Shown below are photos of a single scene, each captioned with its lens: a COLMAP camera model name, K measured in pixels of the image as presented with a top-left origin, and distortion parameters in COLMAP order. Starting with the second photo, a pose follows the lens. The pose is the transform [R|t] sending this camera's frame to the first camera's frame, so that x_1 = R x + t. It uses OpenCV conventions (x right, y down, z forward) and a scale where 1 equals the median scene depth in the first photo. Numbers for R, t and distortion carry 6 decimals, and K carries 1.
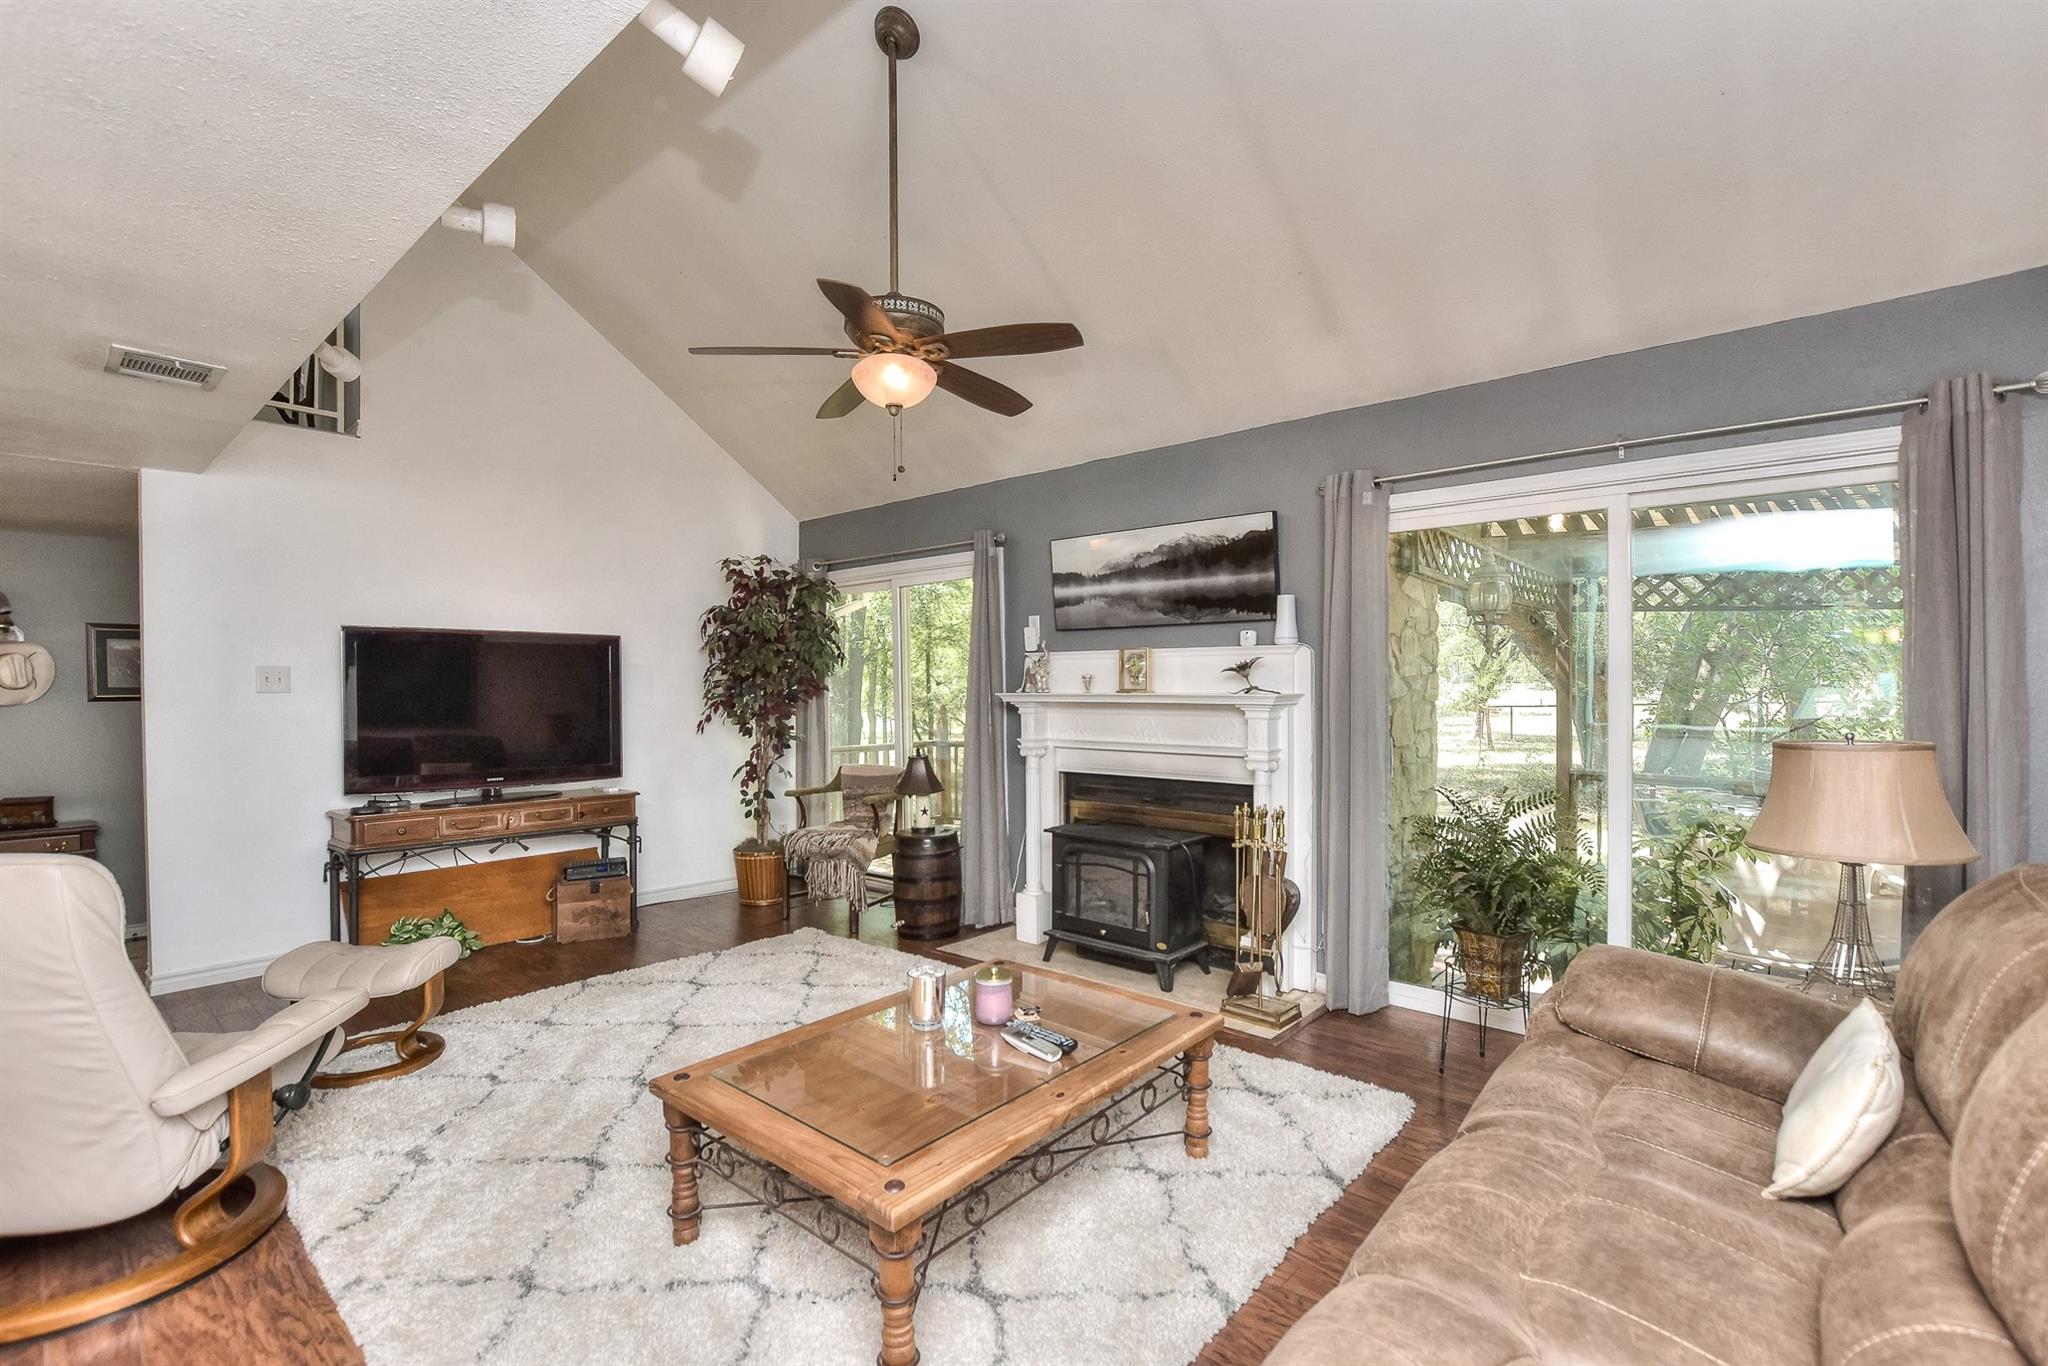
lens RADIAL K [[921.2, 0, 1008.3], [0, 921.2, 688.5], [0, 0, 1]] dist [-0.015670, 0.000041]
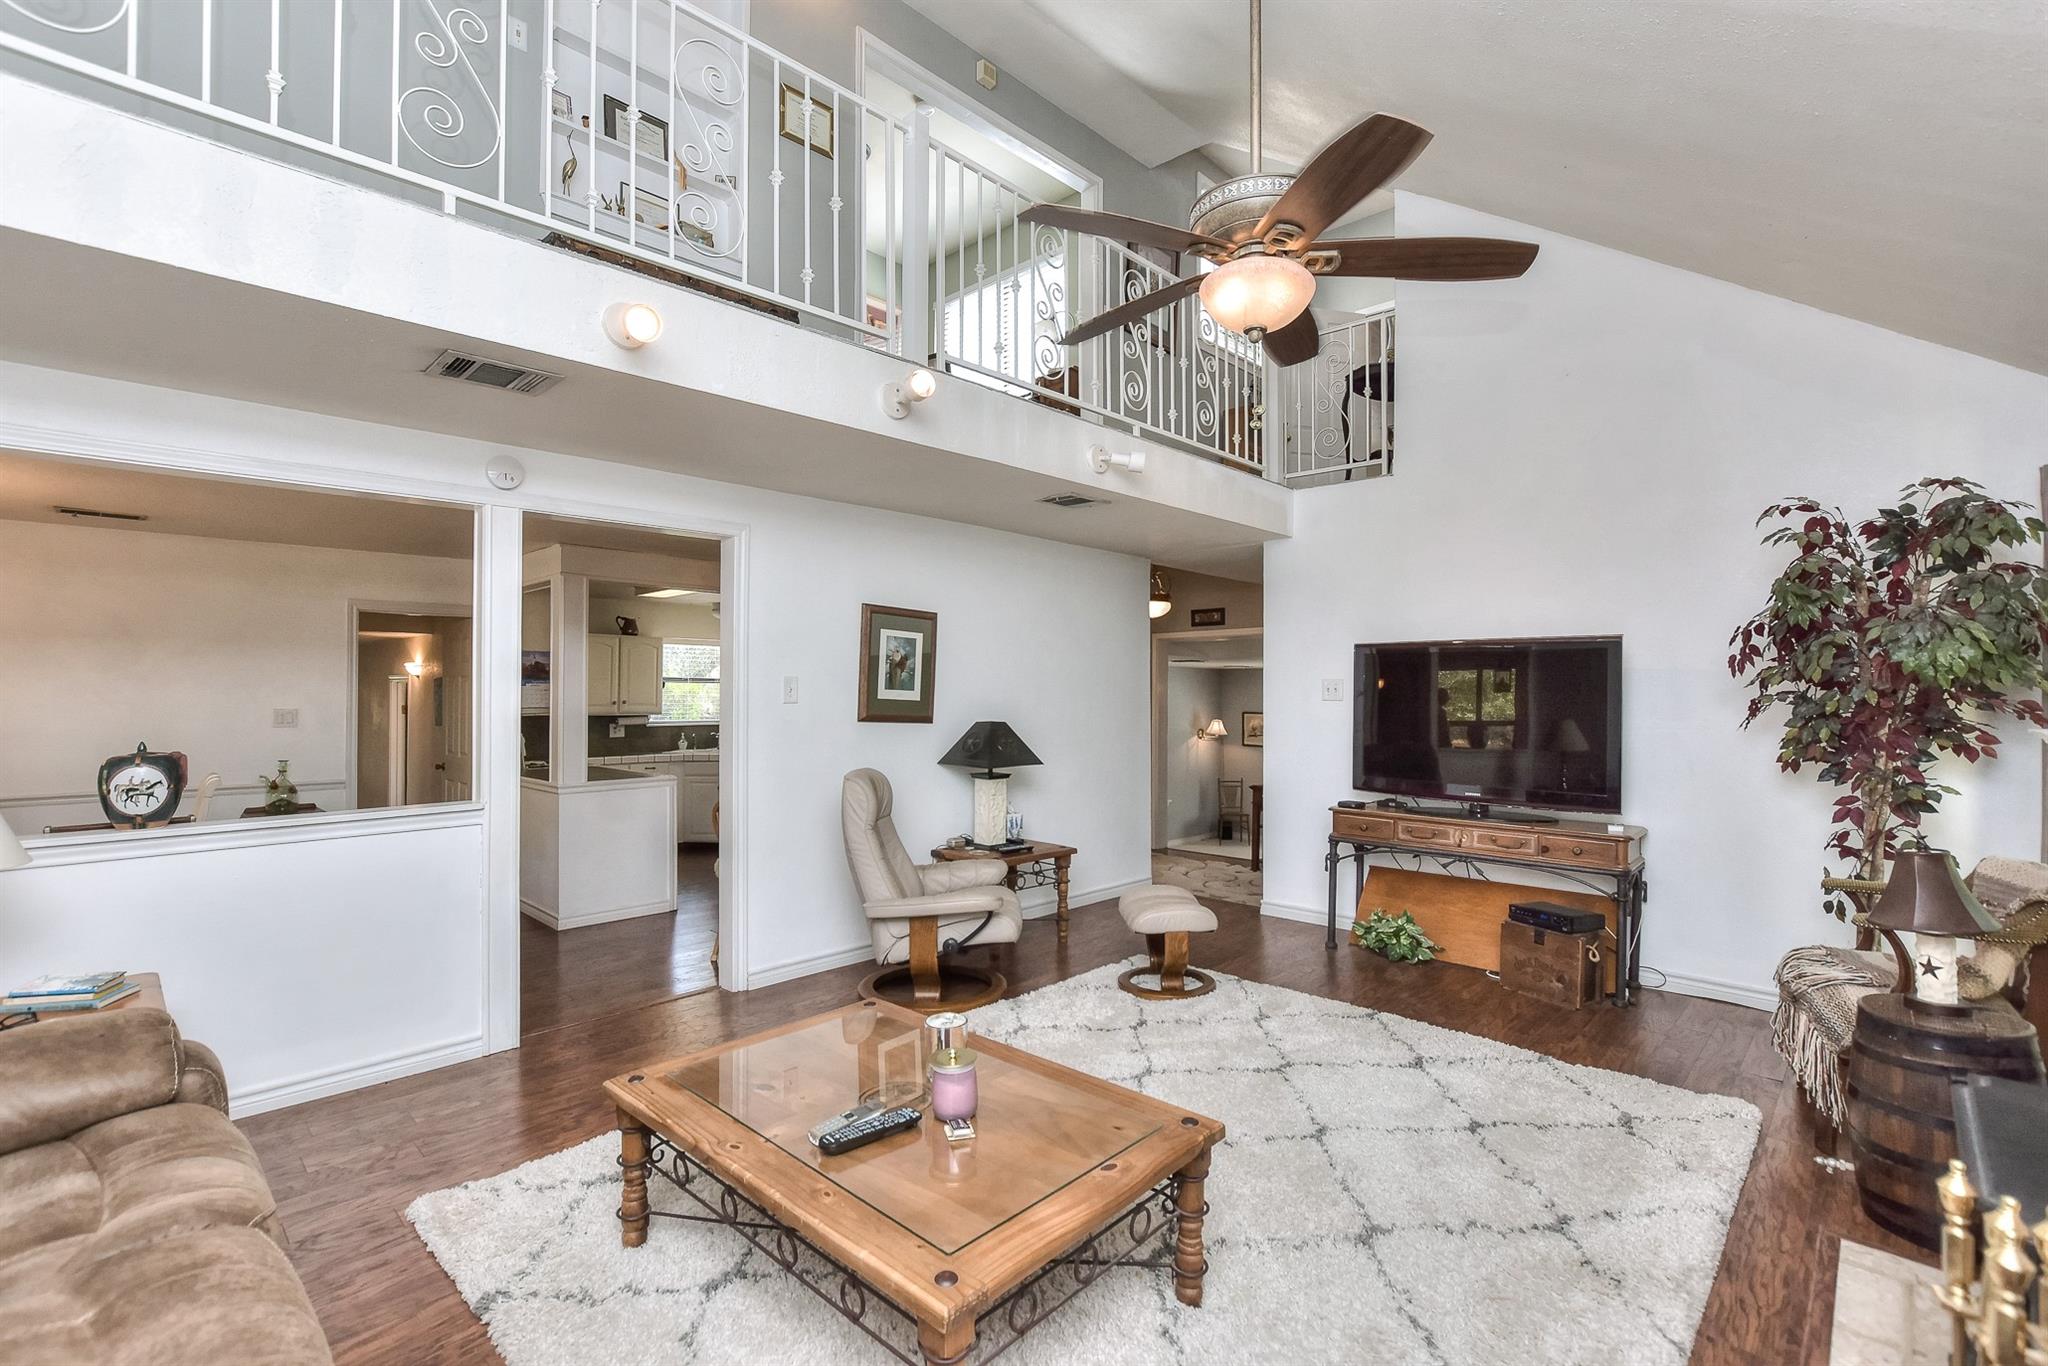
lens RADIAL K [[921.2, 0, 1029.1], [0, 921.2, 674.0], [0, 0, 1]] dist [-0.015670, 0.000041]
pose [[-0.039134, -0.011871, -0.999163, 0.448550], [-0.005261, 0.999918, -0.011674, -0.014206], [0.999220, 0.004800, -0.039193, 0.607512]]
